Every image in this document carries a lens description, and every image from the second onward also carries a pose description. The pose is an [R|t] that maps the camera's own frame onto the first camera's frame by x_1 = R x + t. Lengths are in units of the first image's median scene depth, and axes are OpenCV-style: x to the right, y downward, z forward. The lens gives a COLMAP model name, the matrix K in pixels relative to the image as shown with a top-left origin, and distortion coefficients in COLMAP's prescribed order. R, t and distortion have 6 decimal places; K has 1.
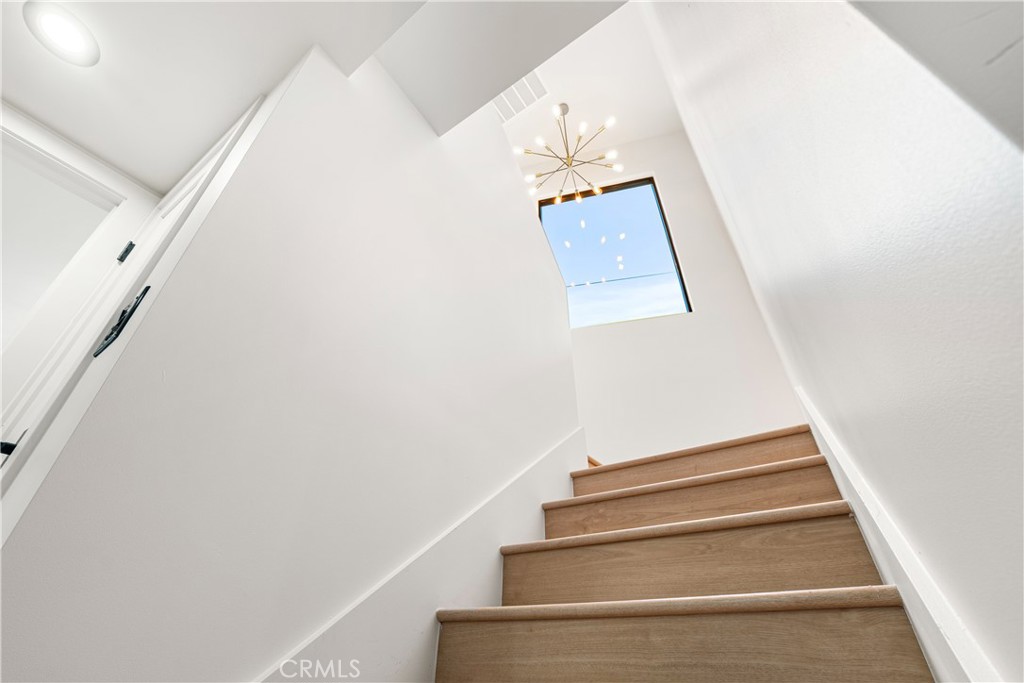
lens RADIAL K [[443.3, 0, 514.3], [0, 443.3, 337.8], [0, 0, 1]] dist [-0.001109, 0.000243]
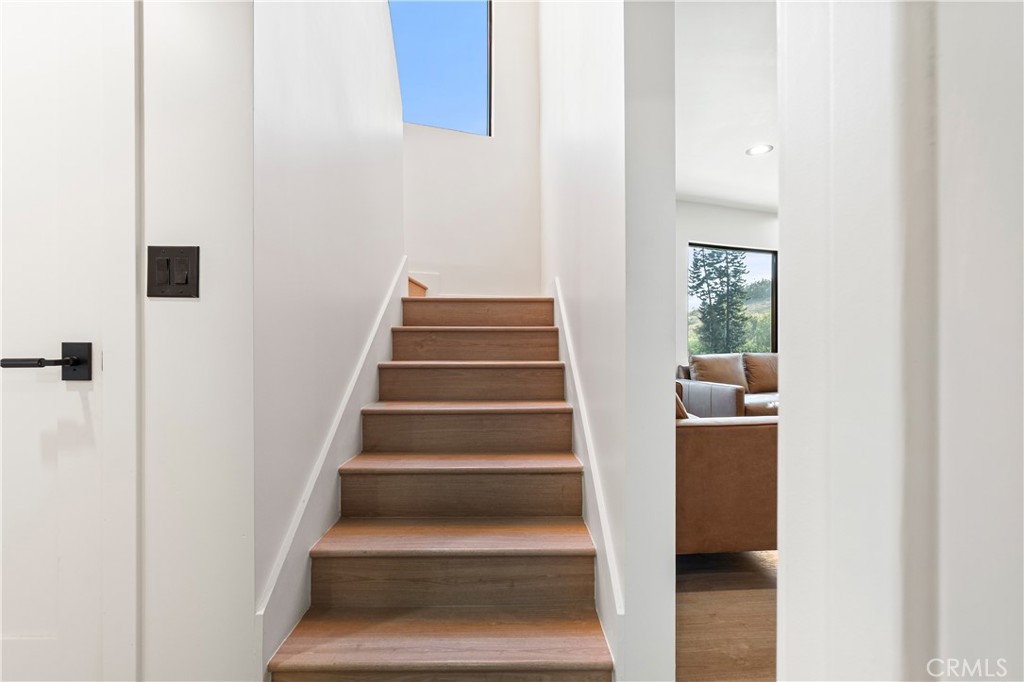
lens RADIAL K [[443.3, 0, 514.3], [0, 443.3, 337.3], [0, 0, 1]] dist [-0.001109, 0.000243]
pose [[0.831420, -0.003391, 0.555634, -0.431142], [-0.307497, 0.830088, 0.465188, -0.423802], [-0.462802, -0.557623, 0.689109, -0.229390]]
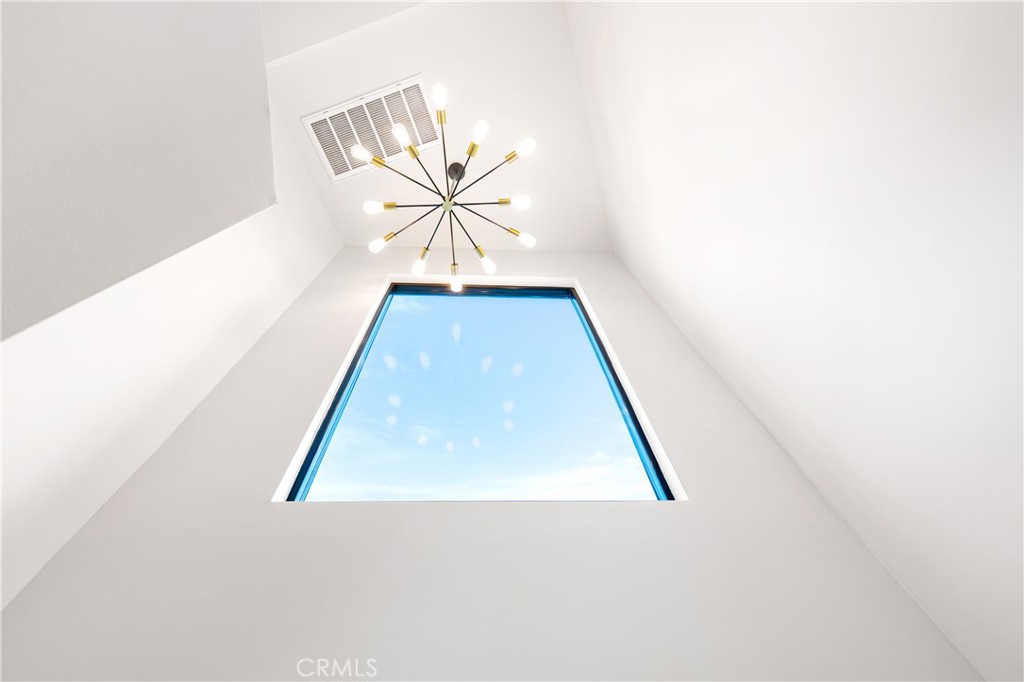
lens RADIAL K [[443.3, 0, 514.3], [0, 443.3, 337.3], [0, 0, 1]] dist [-0.001109, 0.000243]
pose [[0.952472, 0.227572, 0.202503, 0.347968], [-0.111715, 0.879393, -0.462803, 0.035417], [-0.283401, 0.418185, 0.863021, 1.503841]]
